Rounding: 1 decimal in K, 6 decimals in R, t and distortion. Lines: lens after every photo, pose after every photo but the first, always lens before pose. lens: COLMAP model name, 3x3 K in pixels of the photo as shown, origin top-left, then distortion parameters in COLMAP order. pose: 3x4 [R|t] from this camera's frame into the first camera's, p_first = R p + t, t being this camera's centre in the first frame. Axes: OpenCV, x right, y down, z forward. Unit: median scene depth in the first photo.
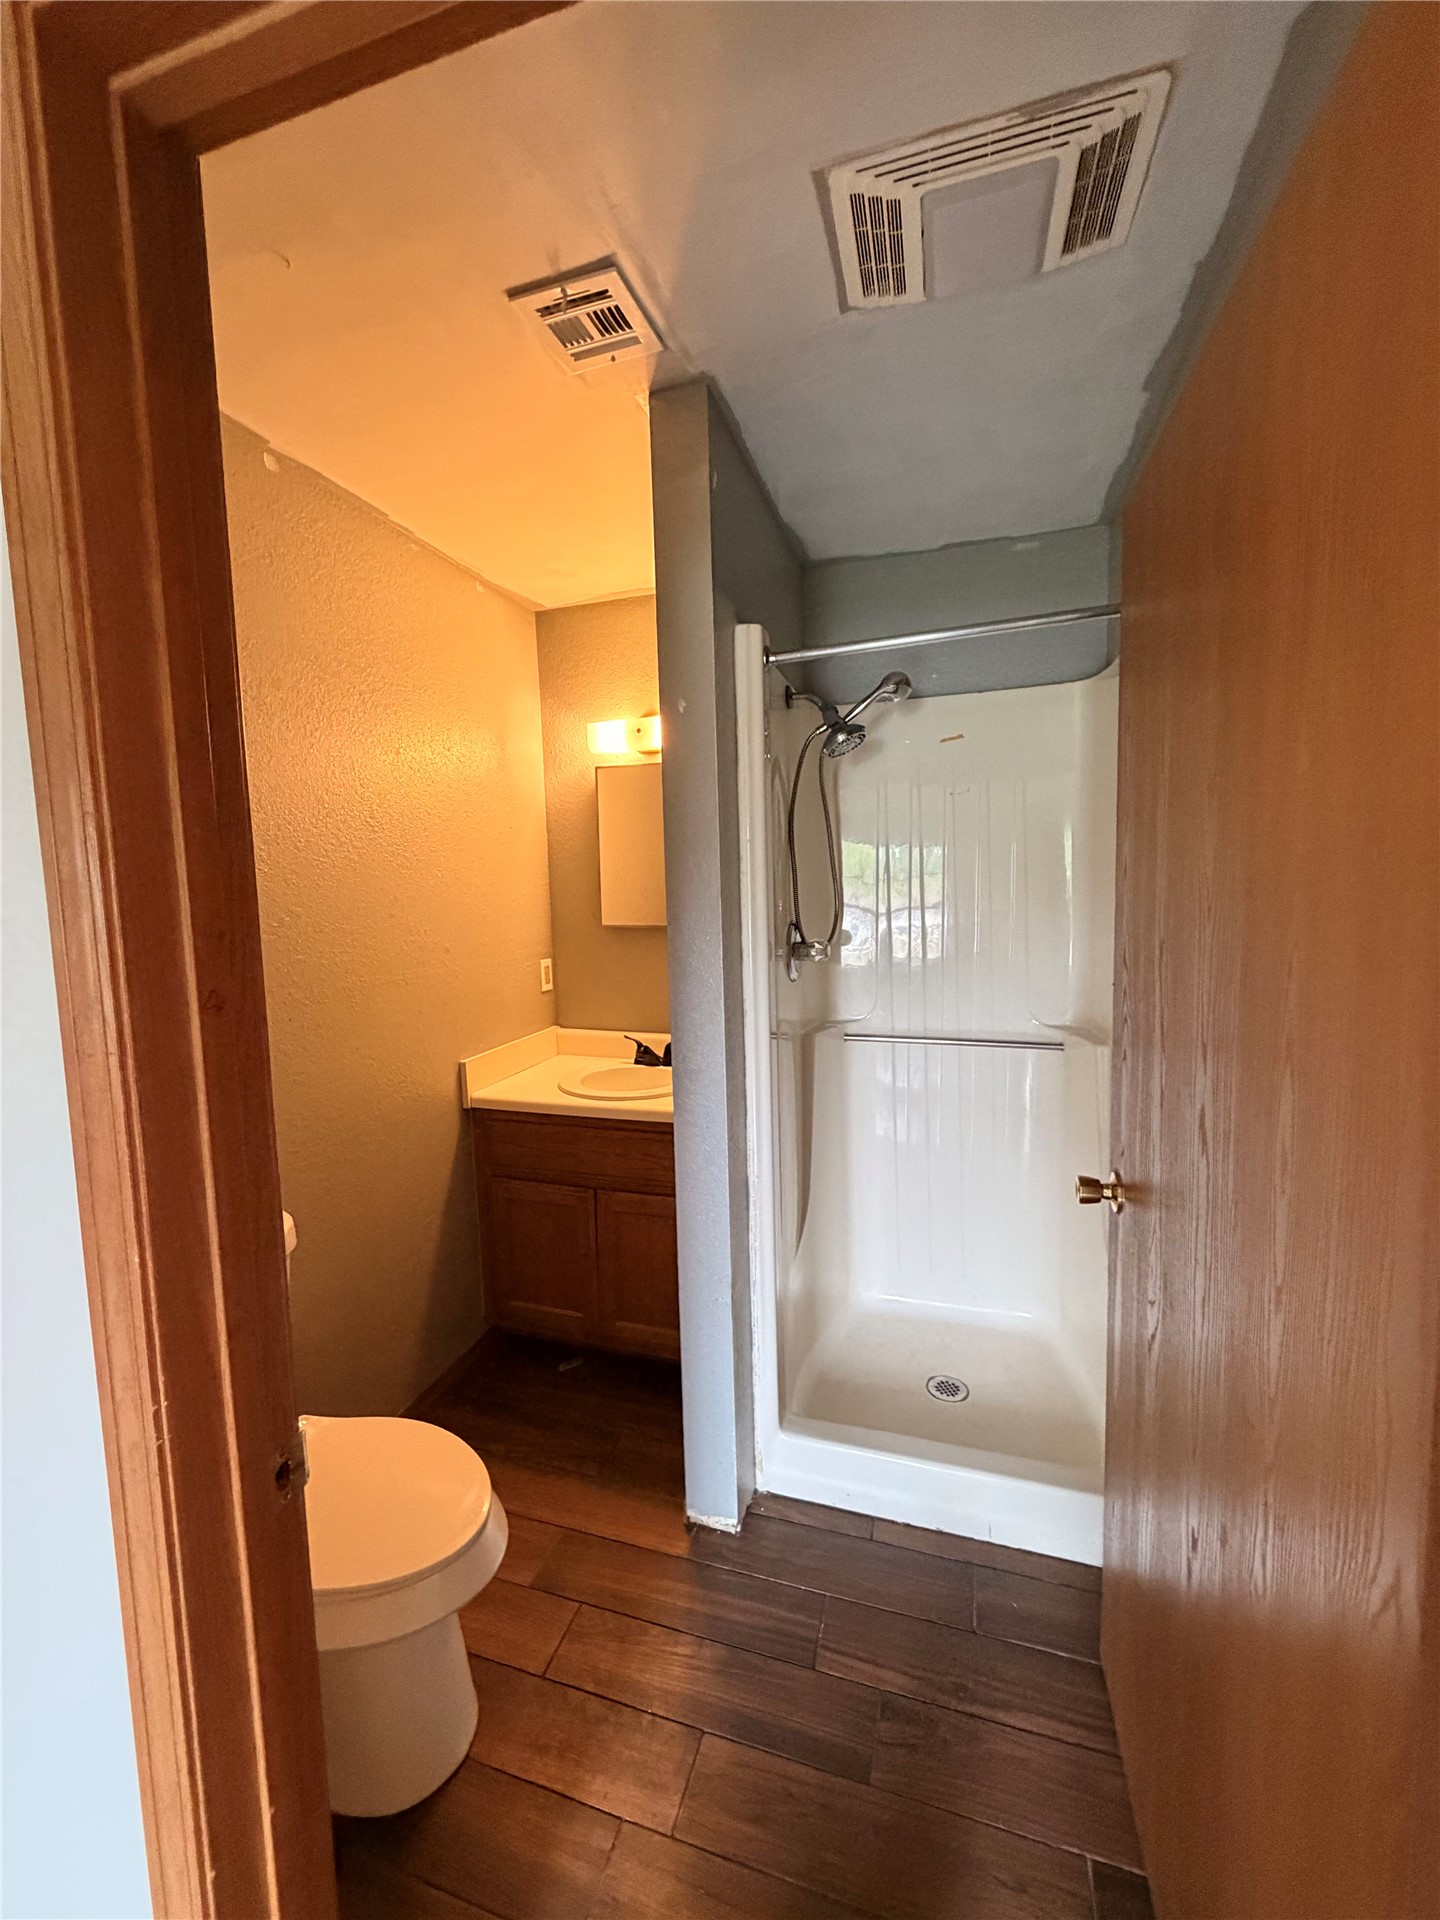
lens RADIAL K [[762.6, 0, 720.0], [0, 762.6, 960.0], [0, 0, 1]] dist [-0.002204, 0.000788]
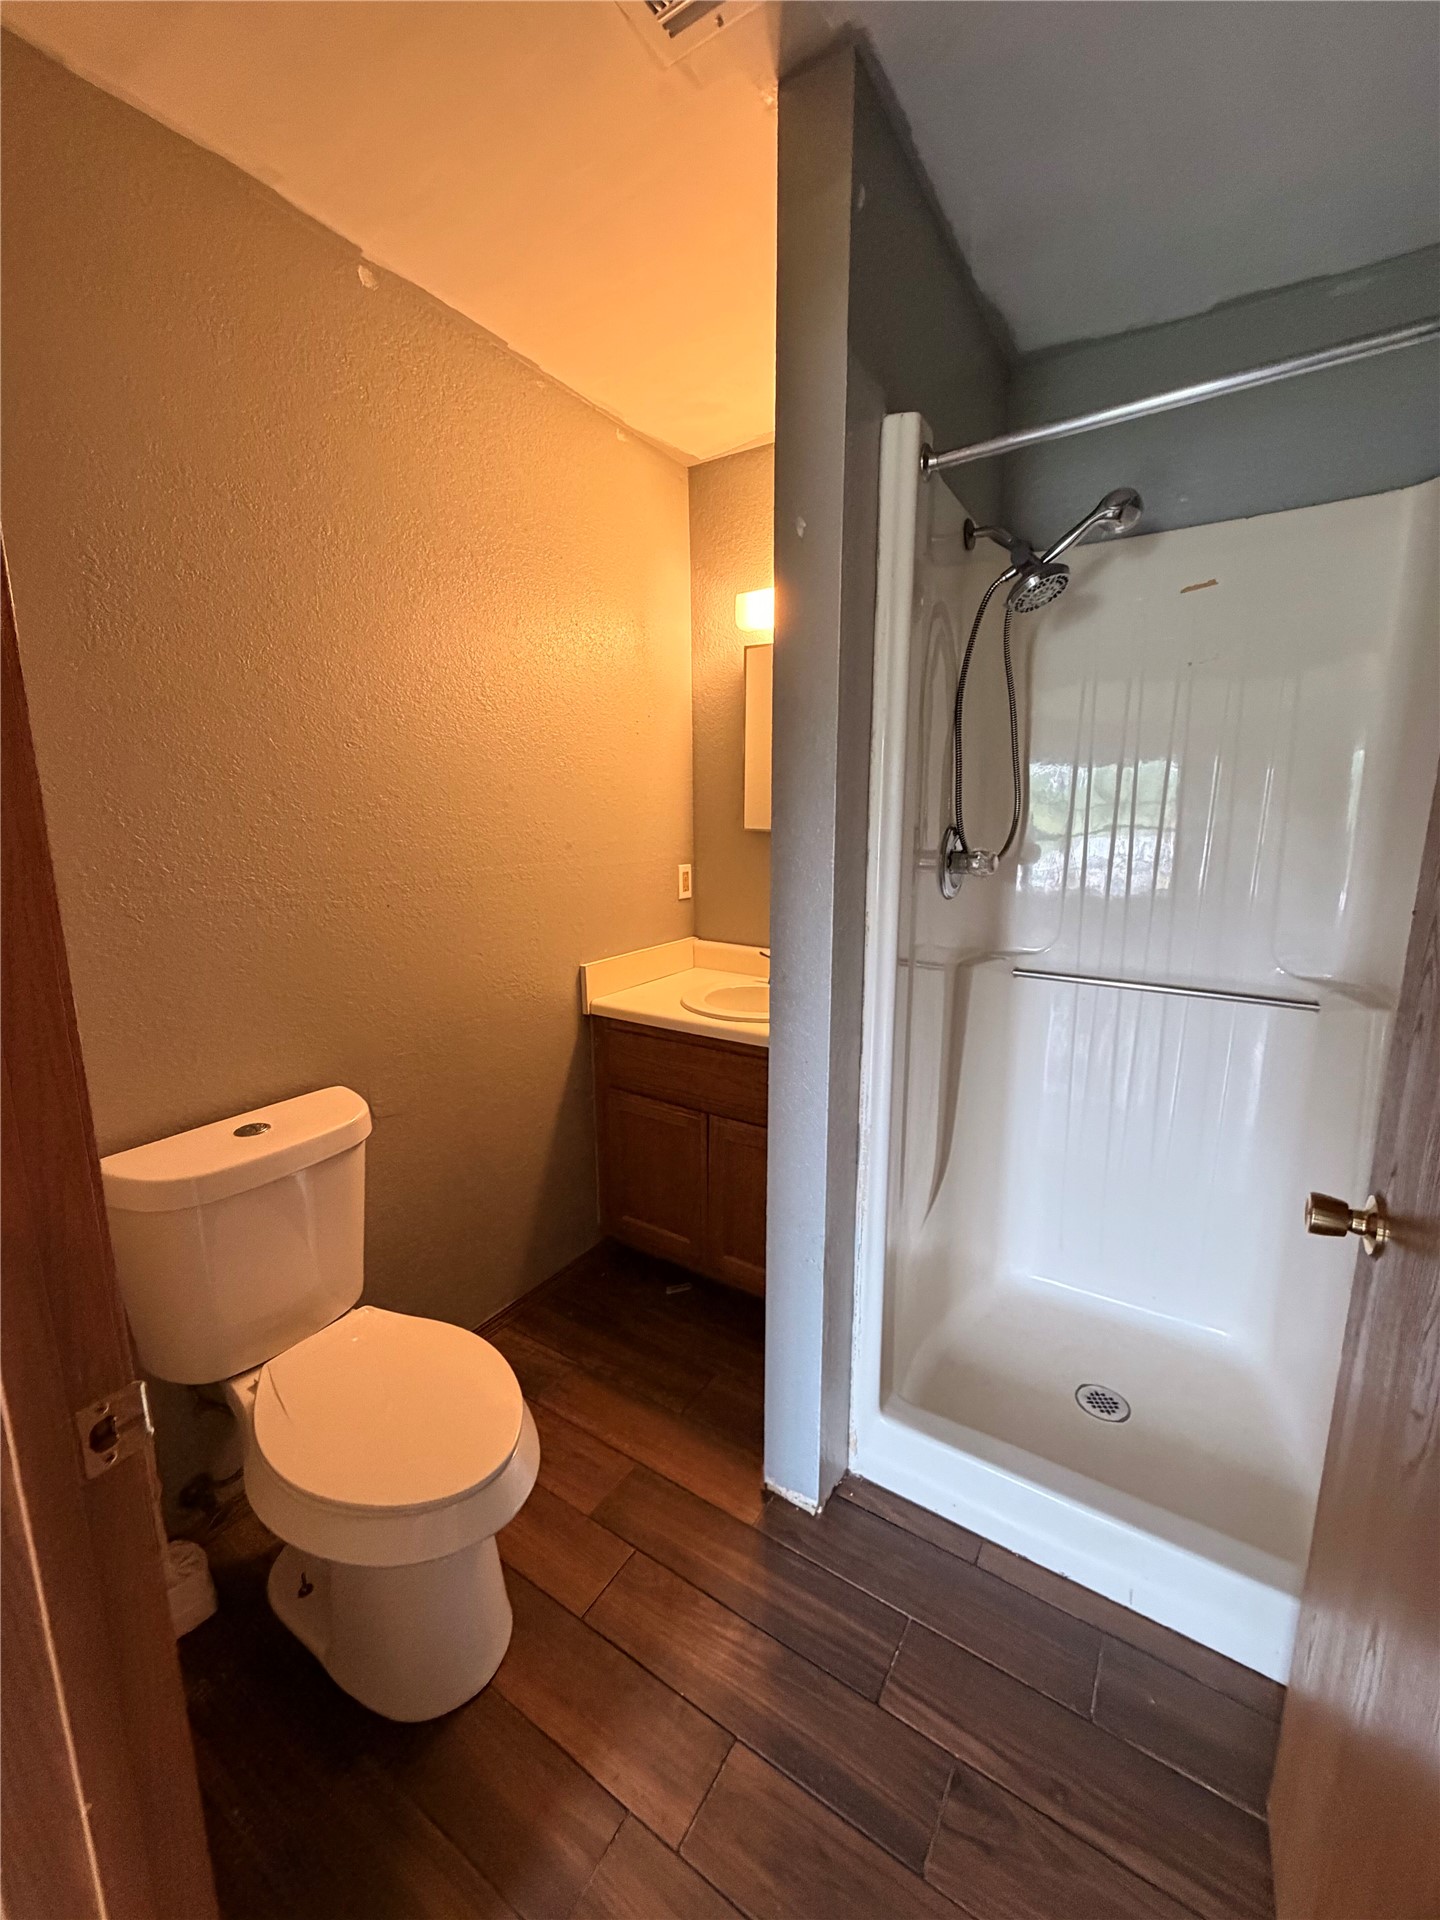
lens RADIAL K [[761.4, 0, 722.8], [0, 761.4, 957.7], [0, 0, 1]] dist [0.000931, -0.000314]
pose [[0.965522, 0.073462, -0.249739, 0.075993], [-0.049509, 0.993666, 0.100883, 0.021570], [0.255569, -0.085040, 0.963044, 0.148899]]
